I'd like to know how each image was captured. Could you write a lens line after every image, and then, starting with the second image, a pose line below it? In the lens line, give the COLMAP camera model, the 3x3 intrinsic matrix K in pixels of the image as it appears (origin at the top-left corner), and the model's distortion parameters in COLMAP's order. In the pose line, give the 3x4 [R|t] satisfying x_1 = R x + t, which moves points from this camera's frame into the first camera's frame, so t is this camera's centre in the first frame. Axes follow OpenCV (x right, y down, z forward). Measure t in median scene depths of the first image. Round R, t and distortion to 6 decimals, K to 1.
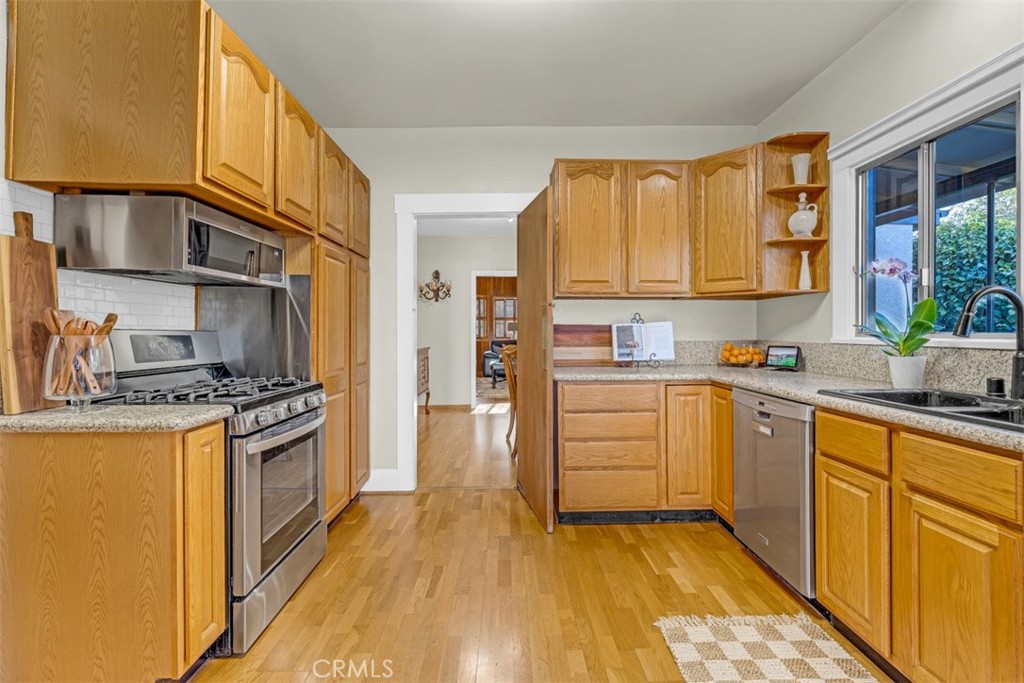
lens RADIAL K [[452.8, 0, 514.7], [0, 452.8, 339.0], [0, 0, 1]] dist [-0.003135, -0.000343]
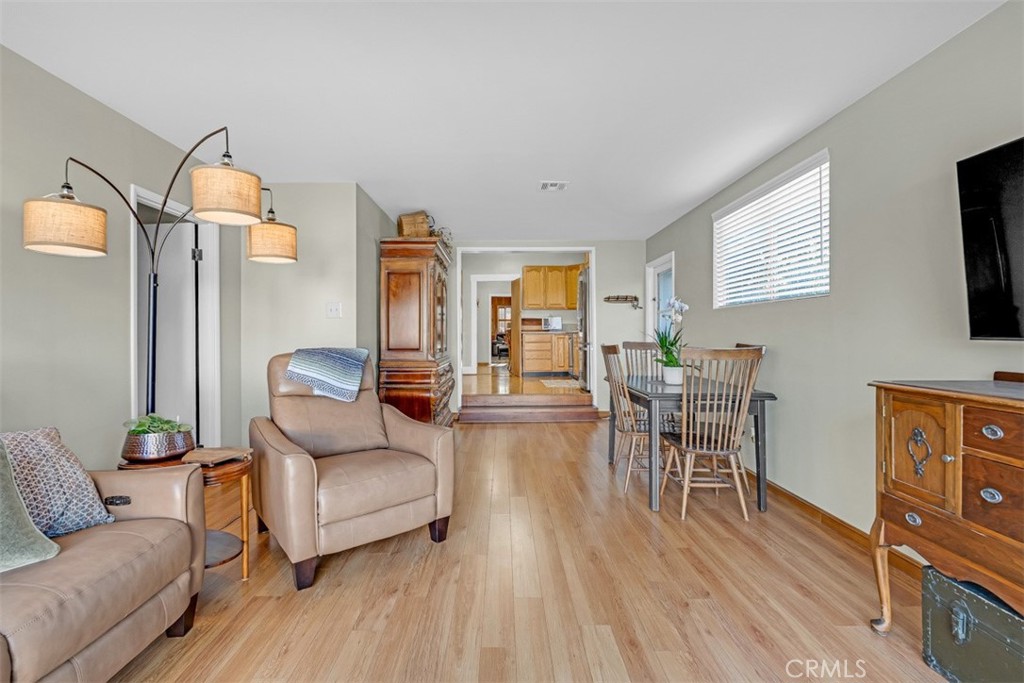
lens RADIAL K [[452.8, 0, 514.7], [0, 452.8, 339.0], [0, 0, 1]] dist [-0.003135, -0.000343]
pose [[0.999950, -0.009077, 0.004230, 0.018043], [0.009129, 0.999881, -0.012446, 0.145429], [-0.004116, 0.012484, 0.999914, -2.057099]]
